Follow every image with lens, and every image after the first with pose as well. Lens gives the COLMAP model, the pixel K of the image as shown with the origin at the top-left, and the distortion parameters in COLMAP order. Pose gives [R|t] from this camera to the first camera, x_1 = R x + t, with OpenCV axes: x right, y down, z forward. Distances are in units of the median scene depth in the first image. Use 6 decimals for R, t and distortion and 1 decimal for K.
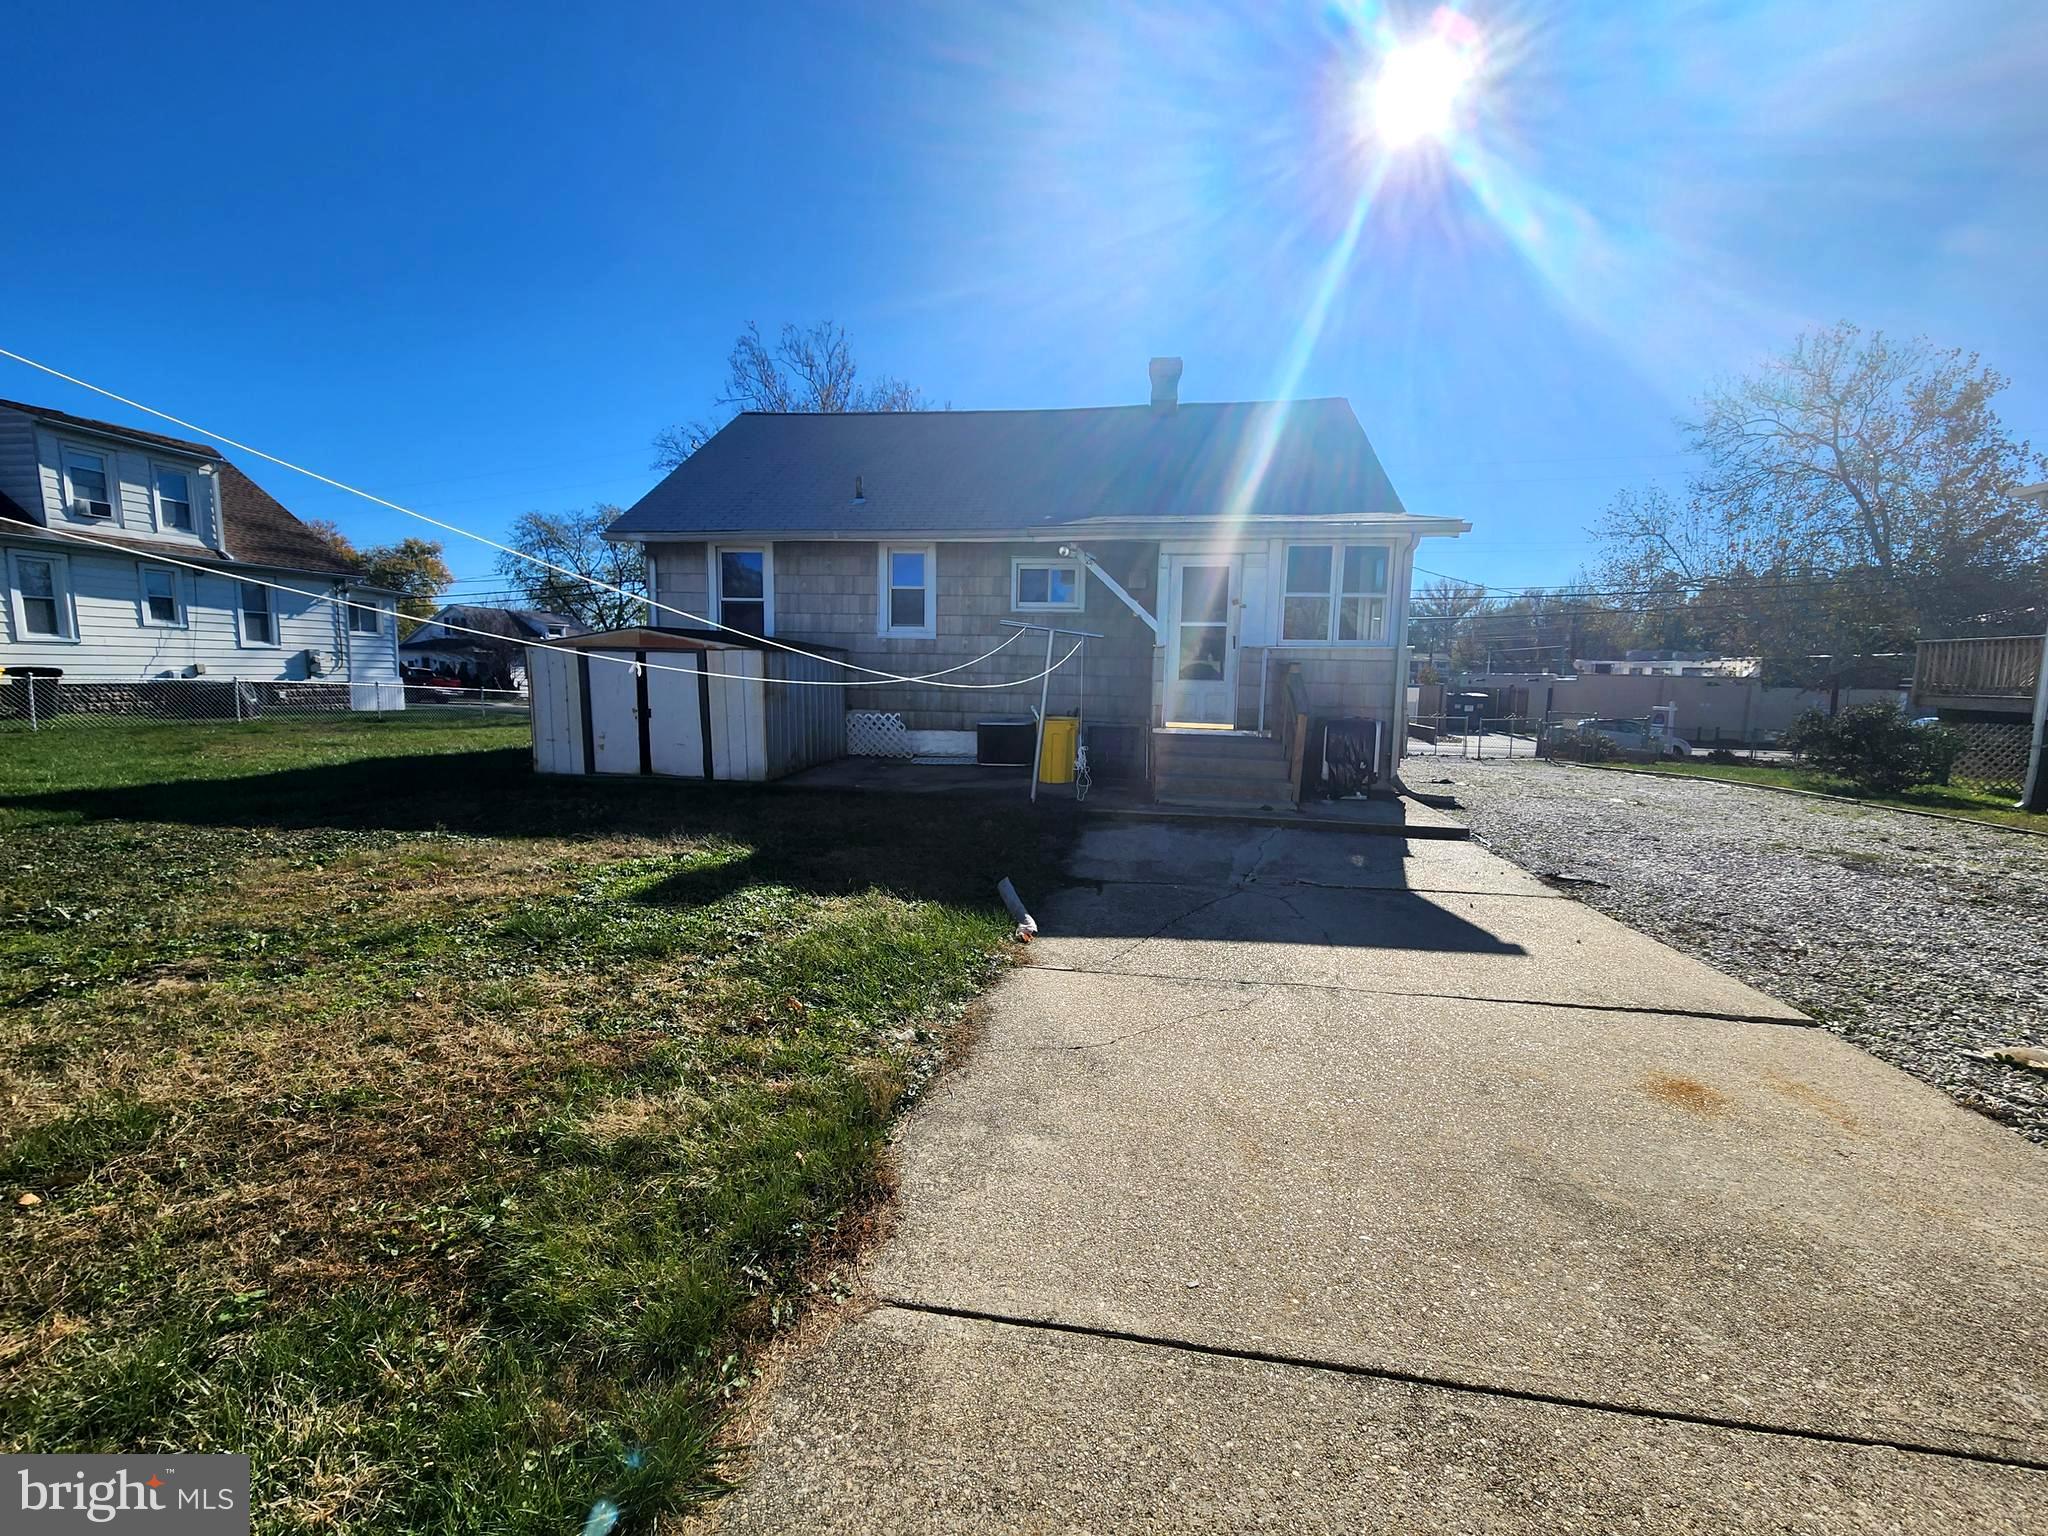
lens RADIAL K [[834.7, 0, 1022.8], [0, 834.7, 776.8], [0, 0, 1]] dist [0.002156, 0.000107]
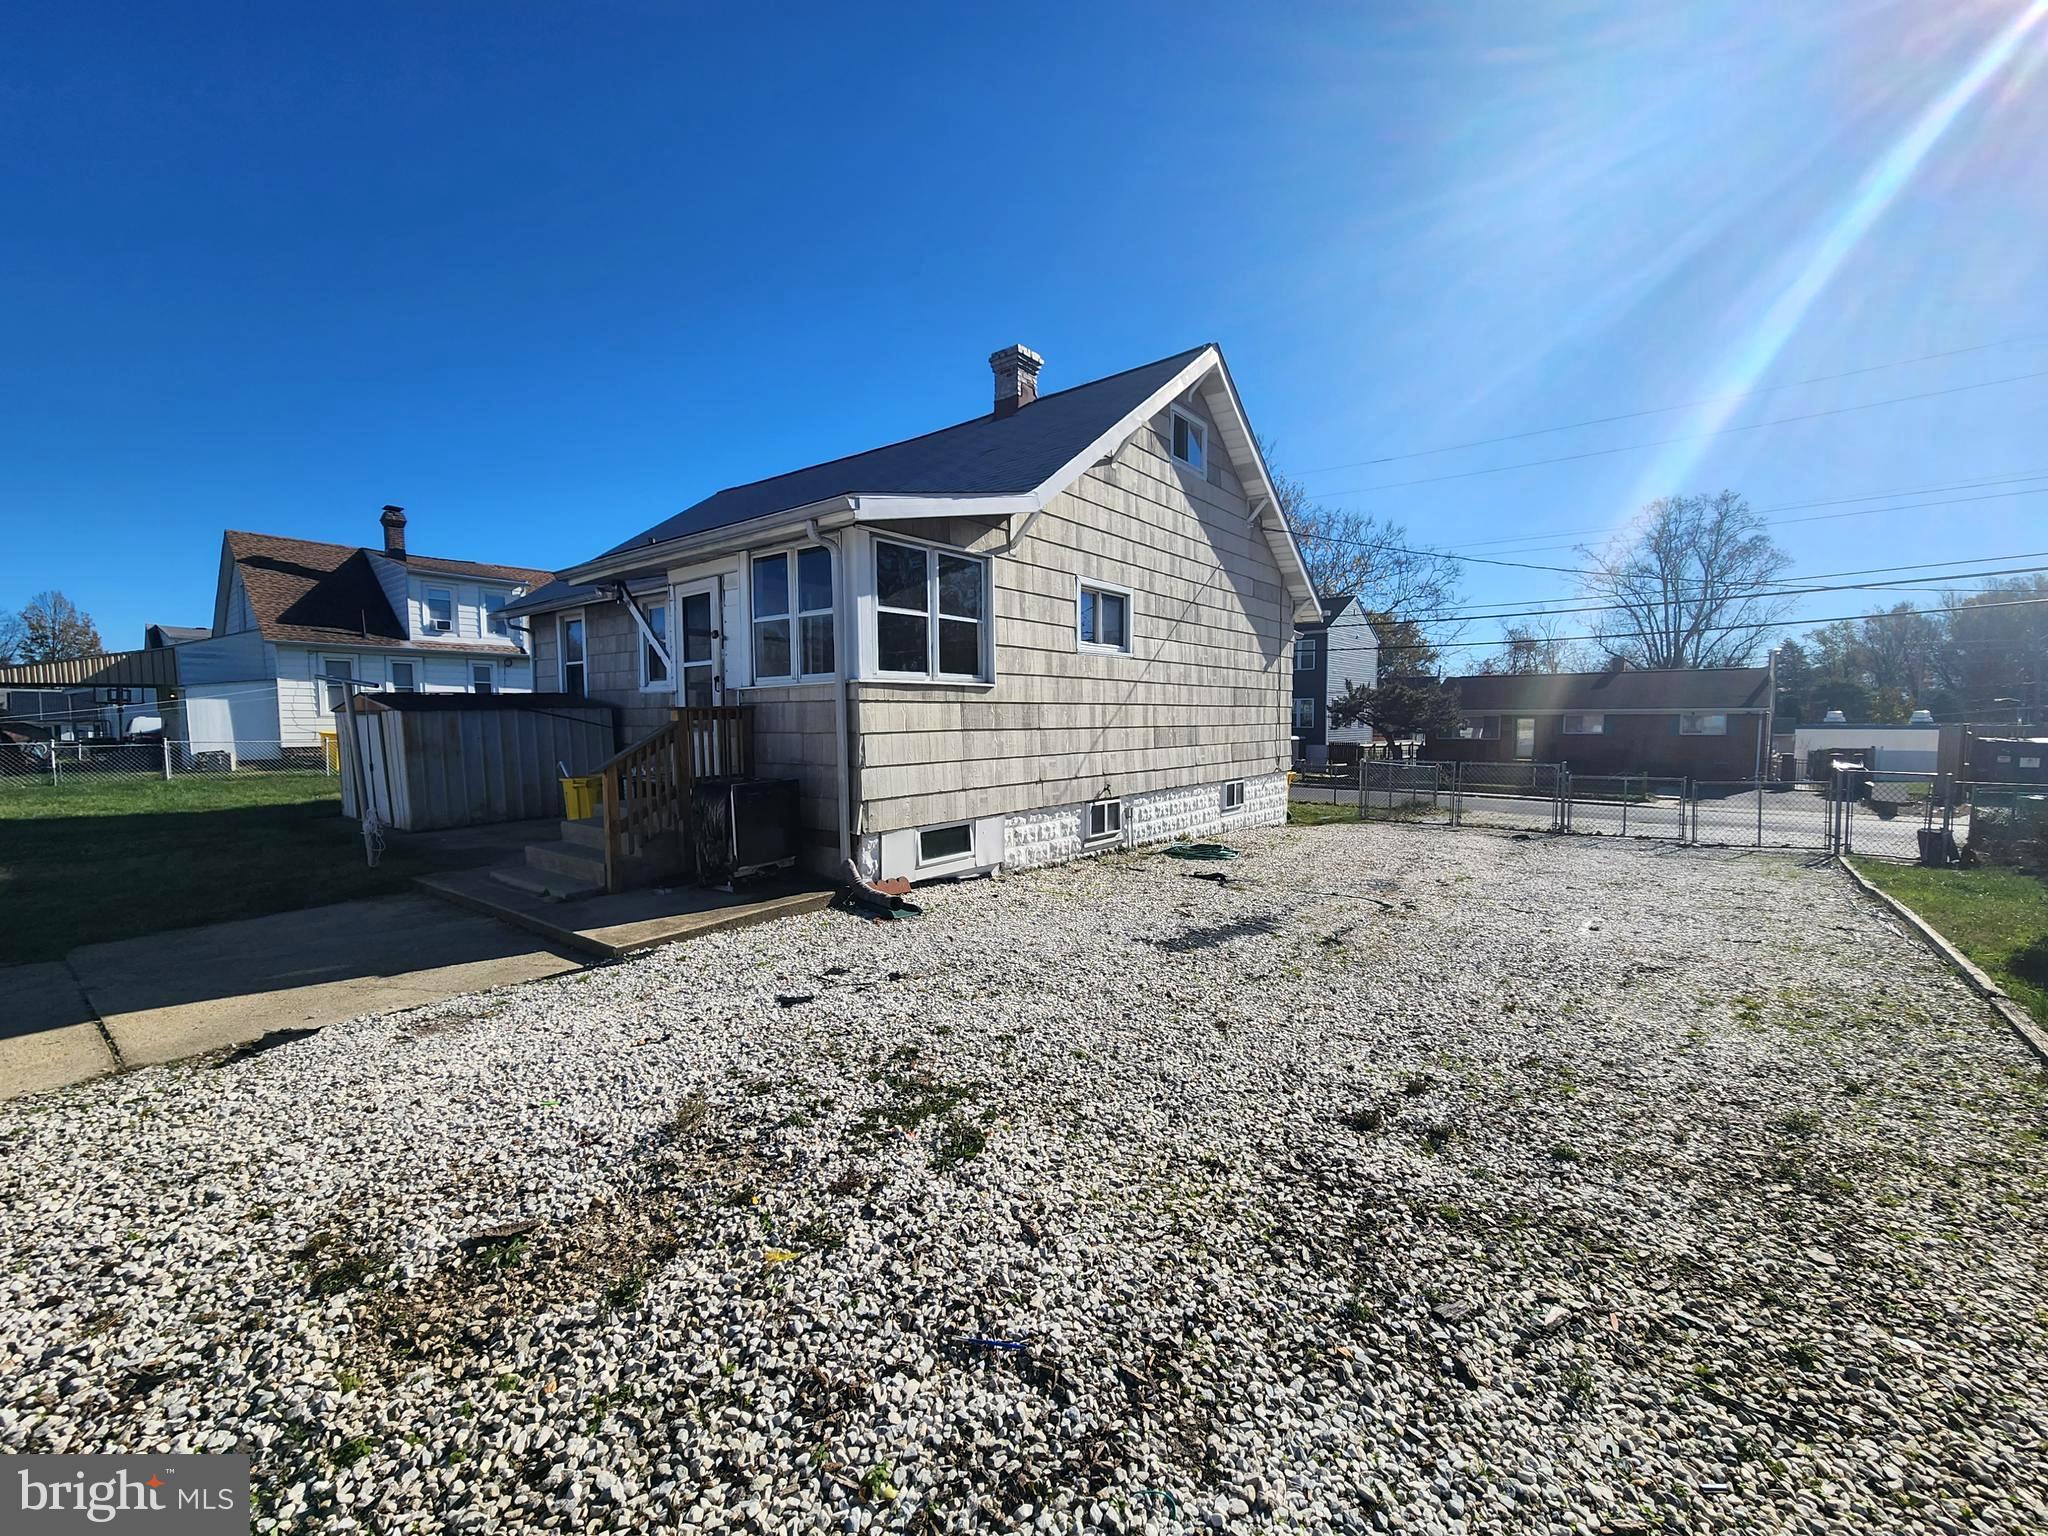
lens RADIAL K [[834.7, 0, 1022.8], [0, 834.7, 776.8], [0, 0, 1]] dist [0.002156, 0.000107]
pose [[0.877851, 0.009579, -0.478837, 0.483784], [-0.040515, 0.997701, -0.054318, -0.020896], [0.477216, 0.067084, 0.876222, 0.235749]]
